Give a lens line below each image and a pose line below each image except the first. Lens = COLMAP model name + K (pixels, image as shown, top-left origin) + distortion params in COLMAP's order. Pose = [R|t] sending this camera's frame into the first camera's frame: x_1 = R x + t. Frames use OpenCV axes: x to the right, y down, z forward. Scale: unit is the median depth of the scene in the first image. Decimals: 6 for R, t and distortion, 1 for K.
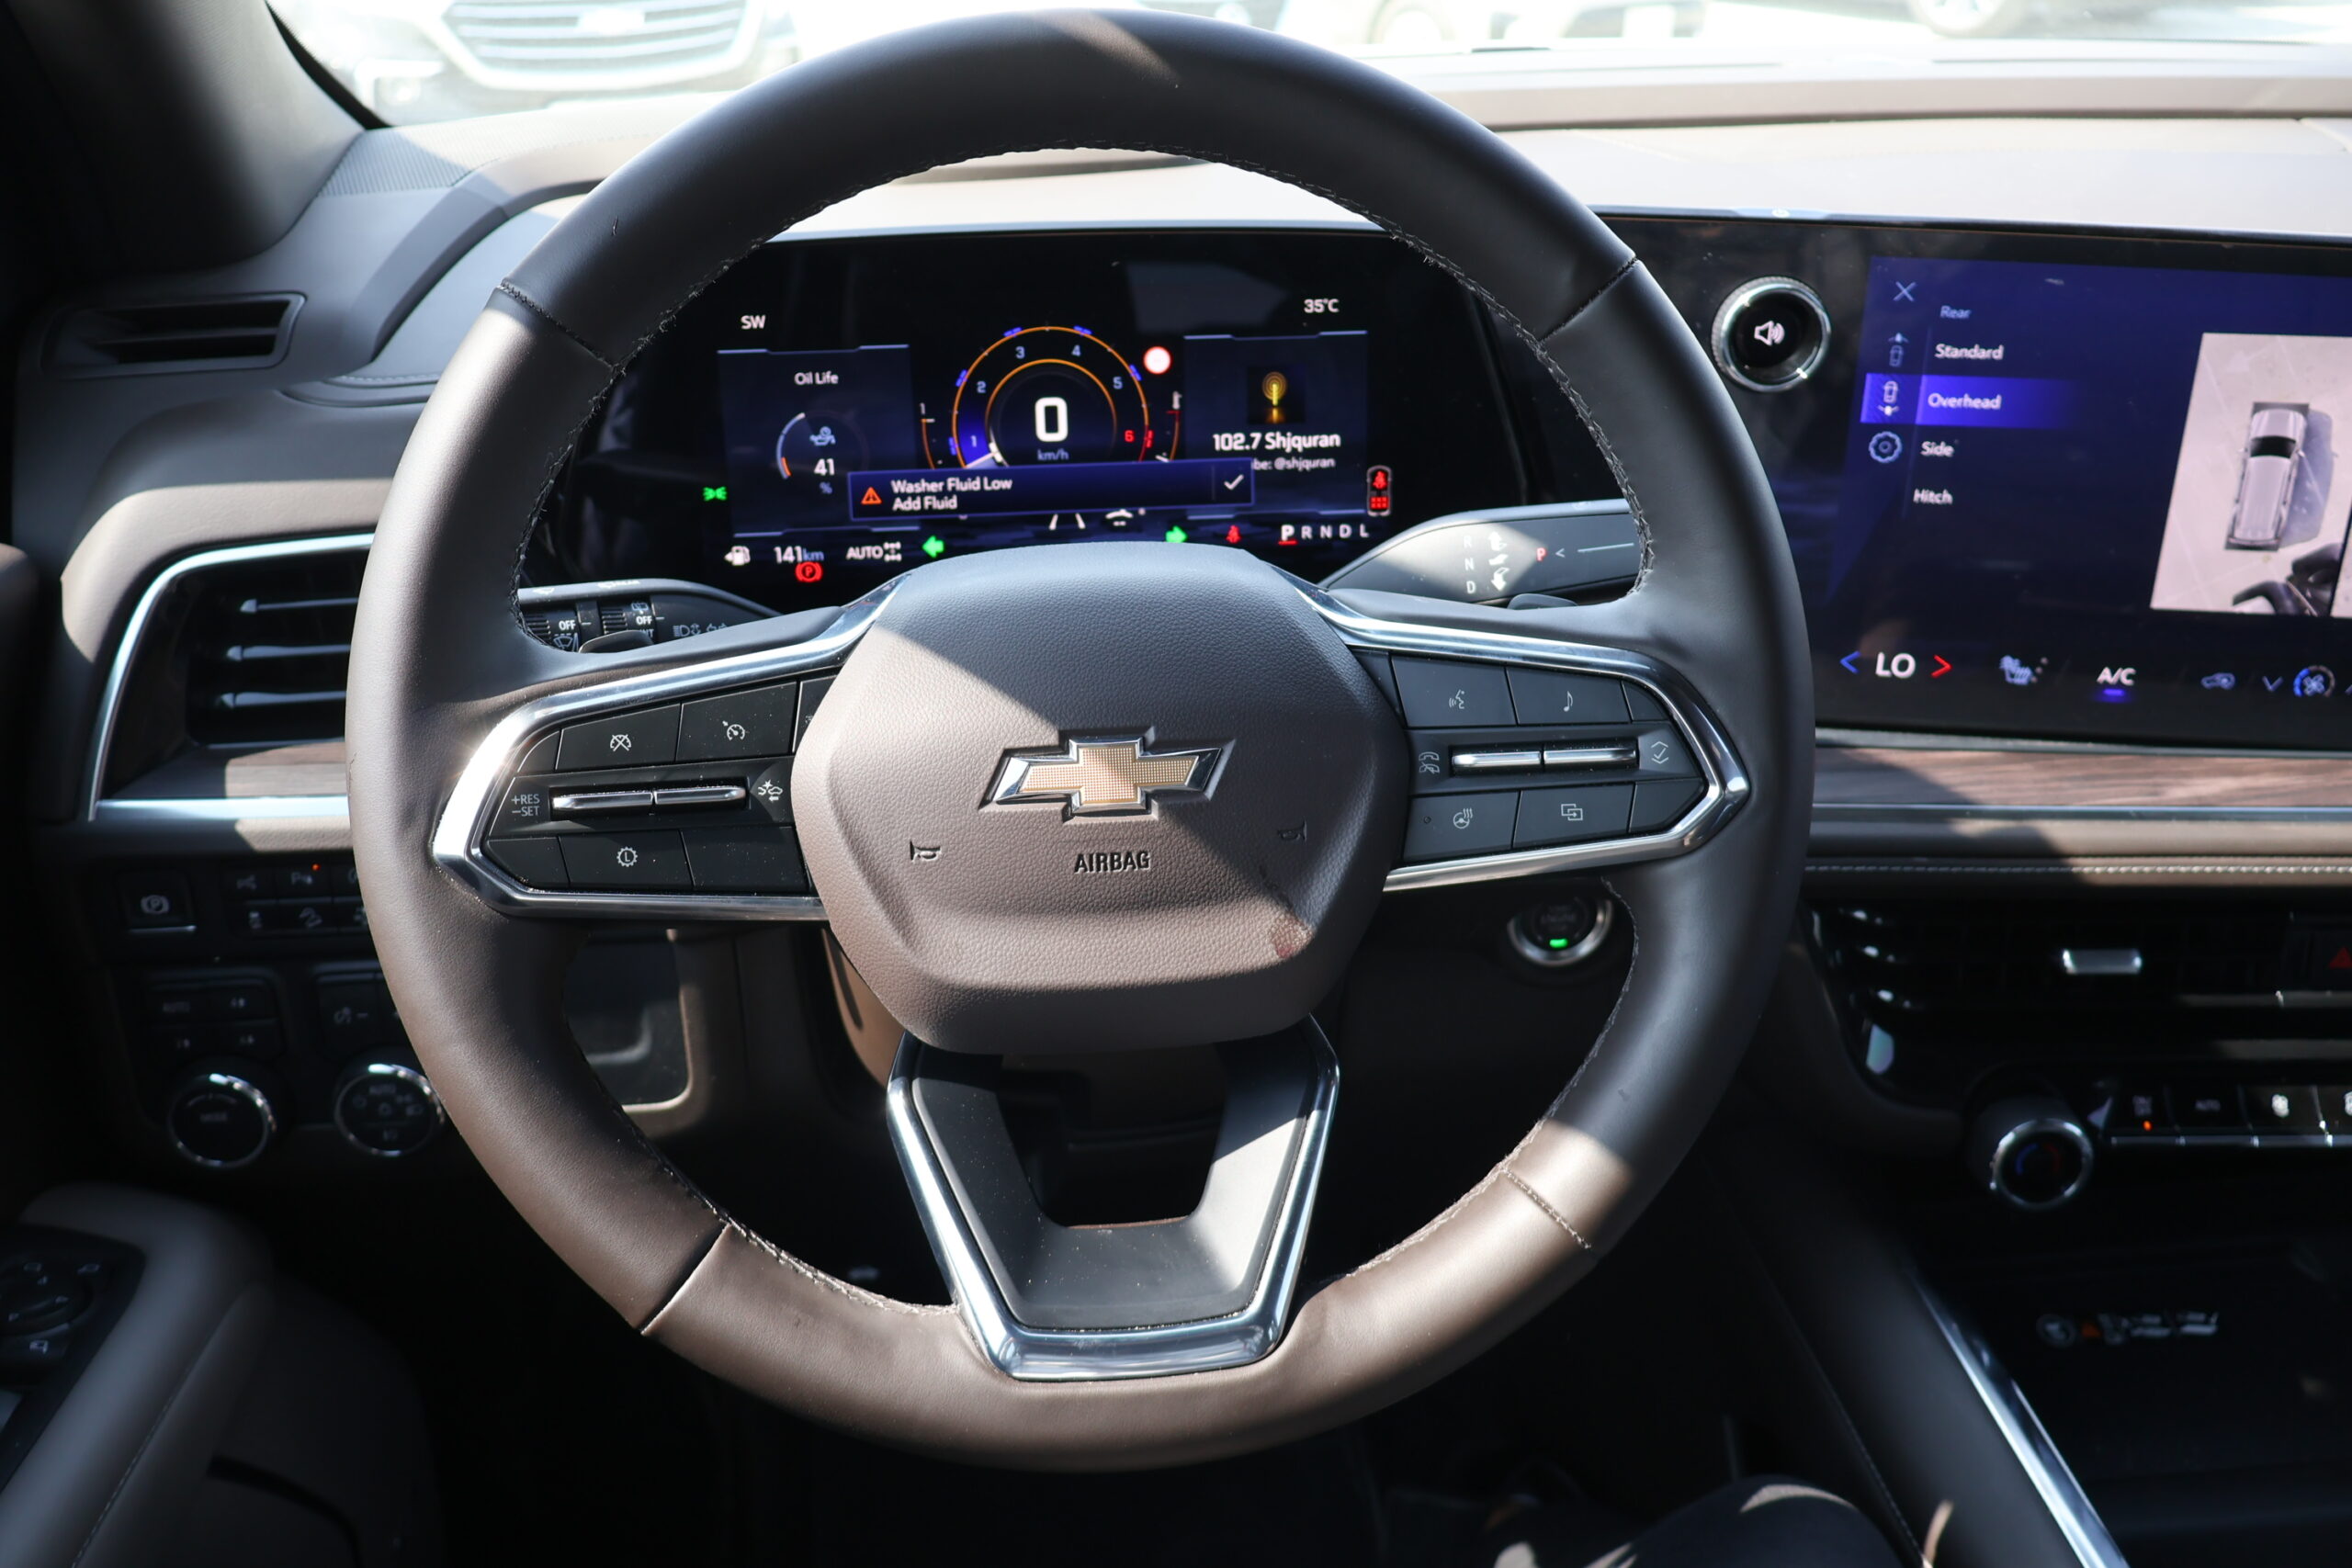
lens RADIAL K [[1945.1, 0, 1172.2], [0, 1945.1, 790.1], [0, 0, 1]] dist [-0.004756, -0.003983]
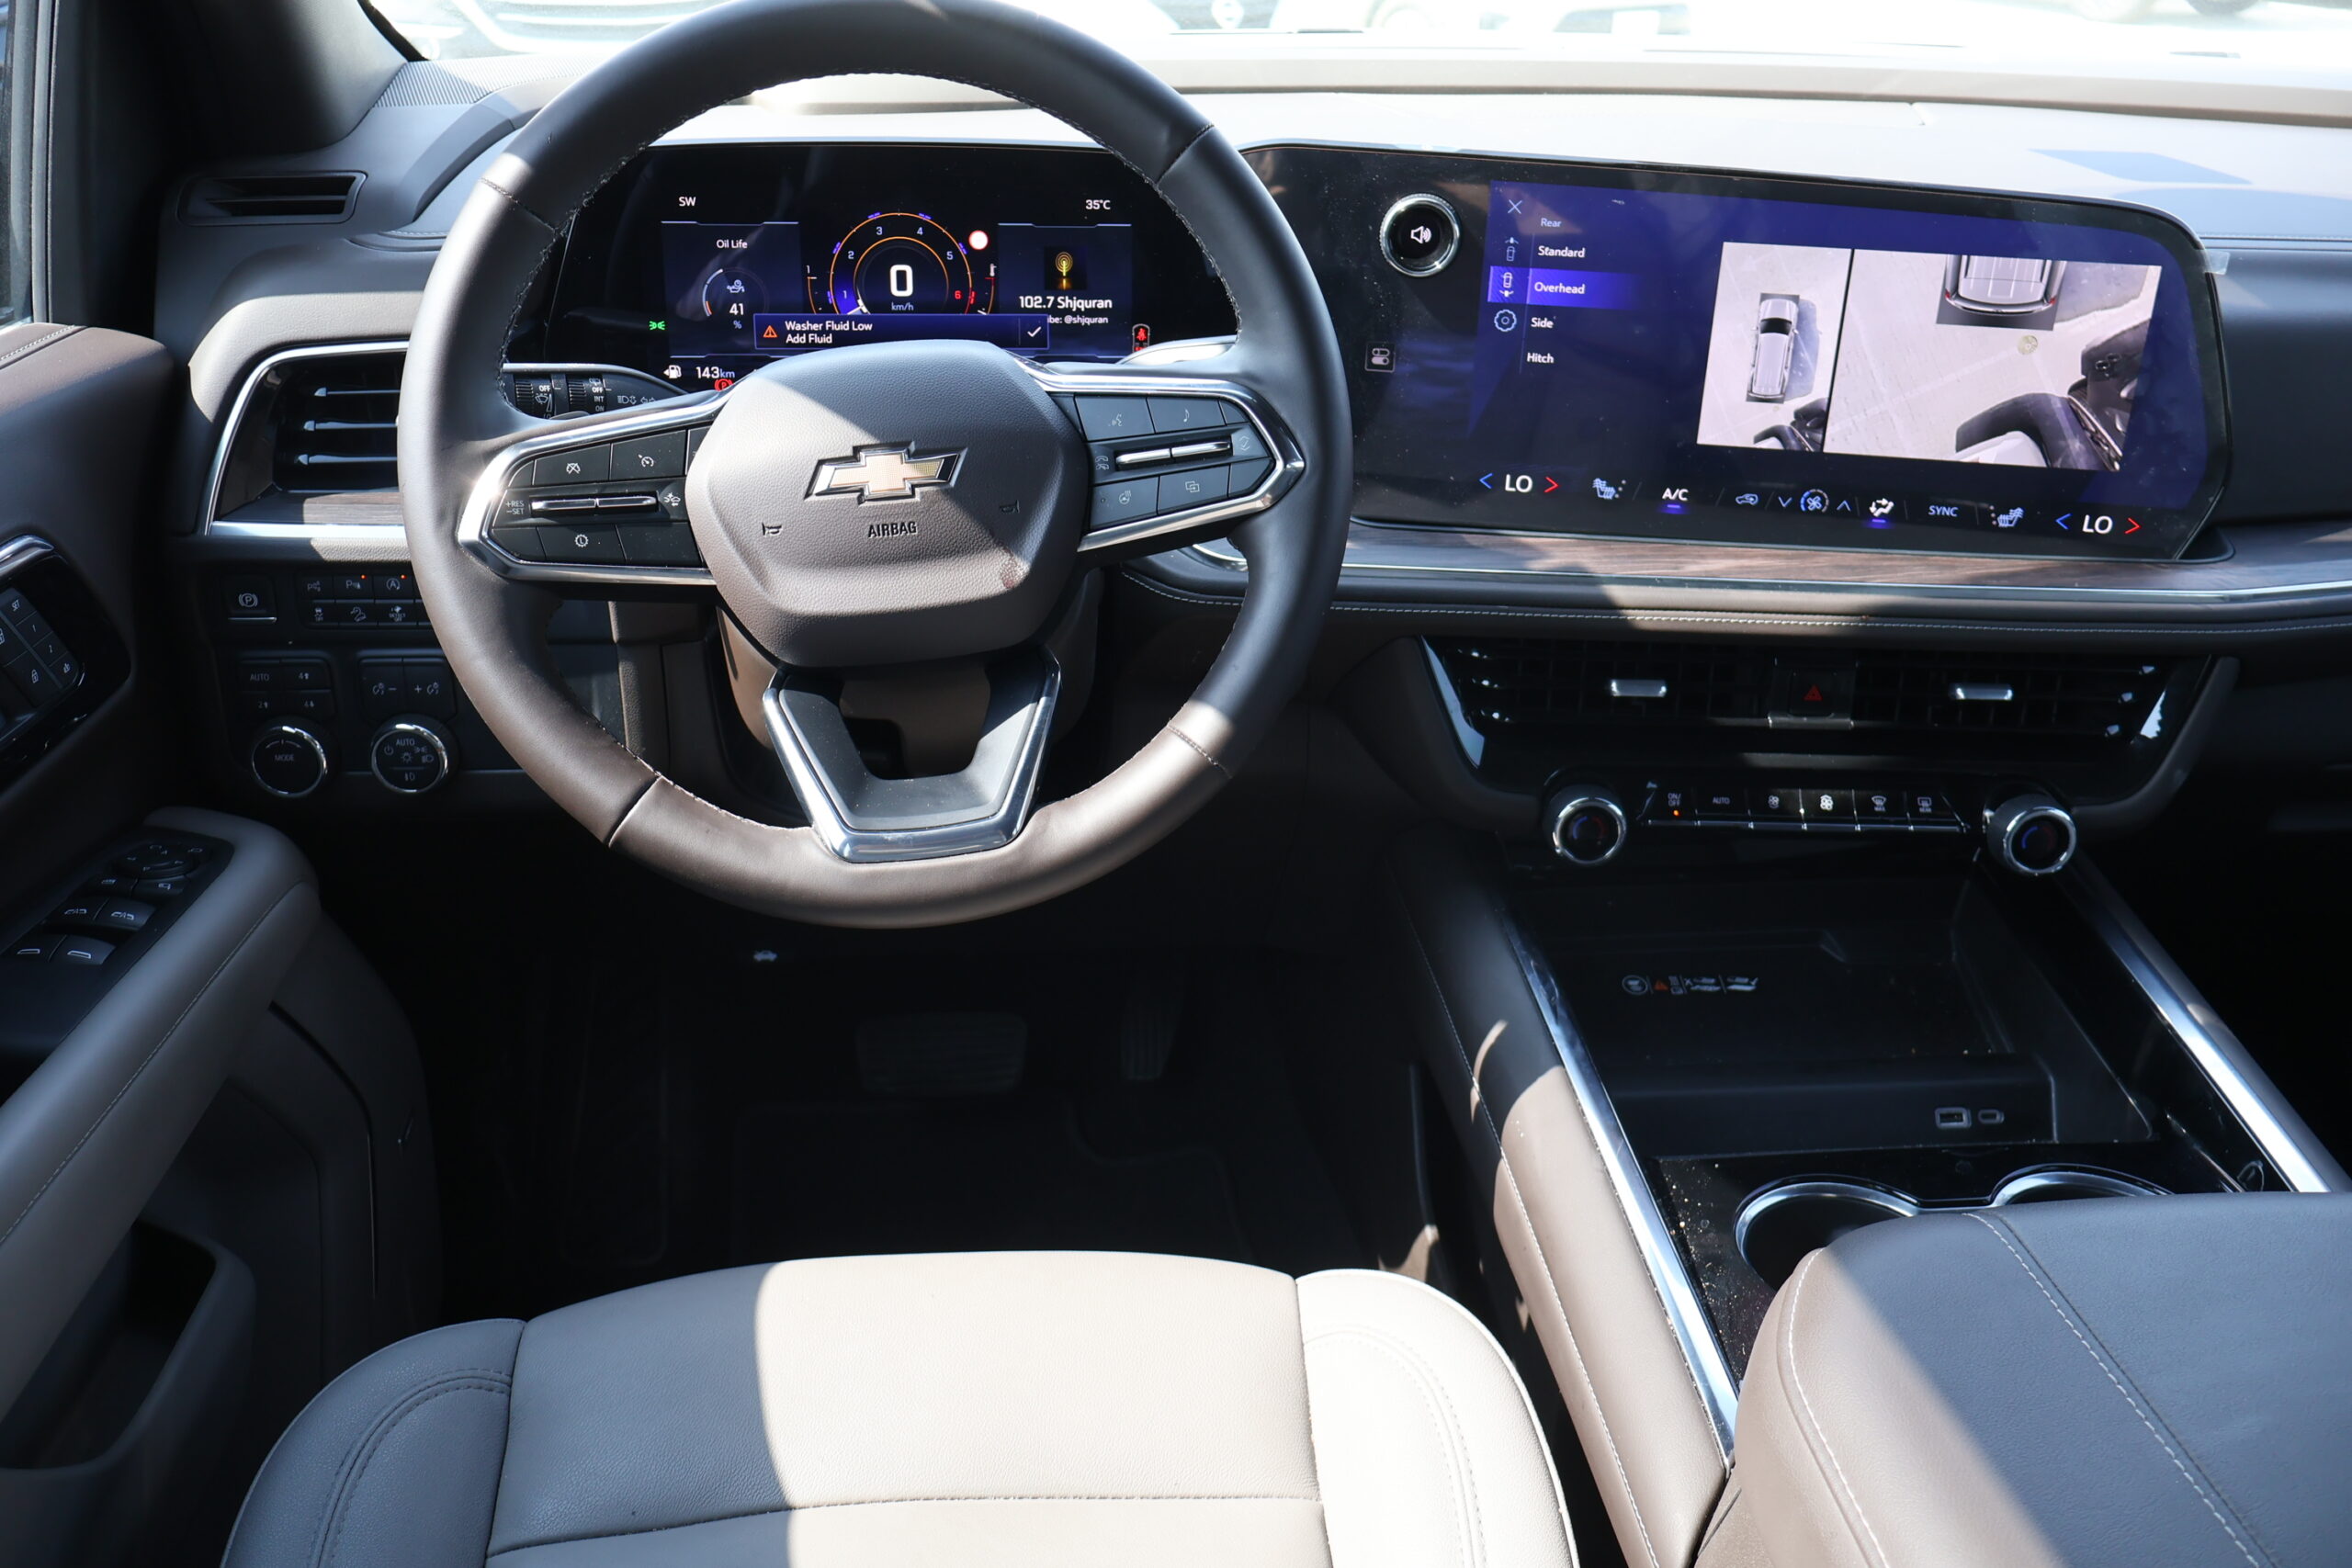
lens RADIAL K [[1945.1, 0, 1179.8], [0, 1945.1, 779.0], [0, 0, 1]] dist [-0.004756, -0.003983]
pose [[0.999546, 0.029315, 0.006928, 0.139370], [-0.029317, 0.999570, 0.000142, 0.161563], [-0.006920, -0.000345, 0.999976, -0.395845]]
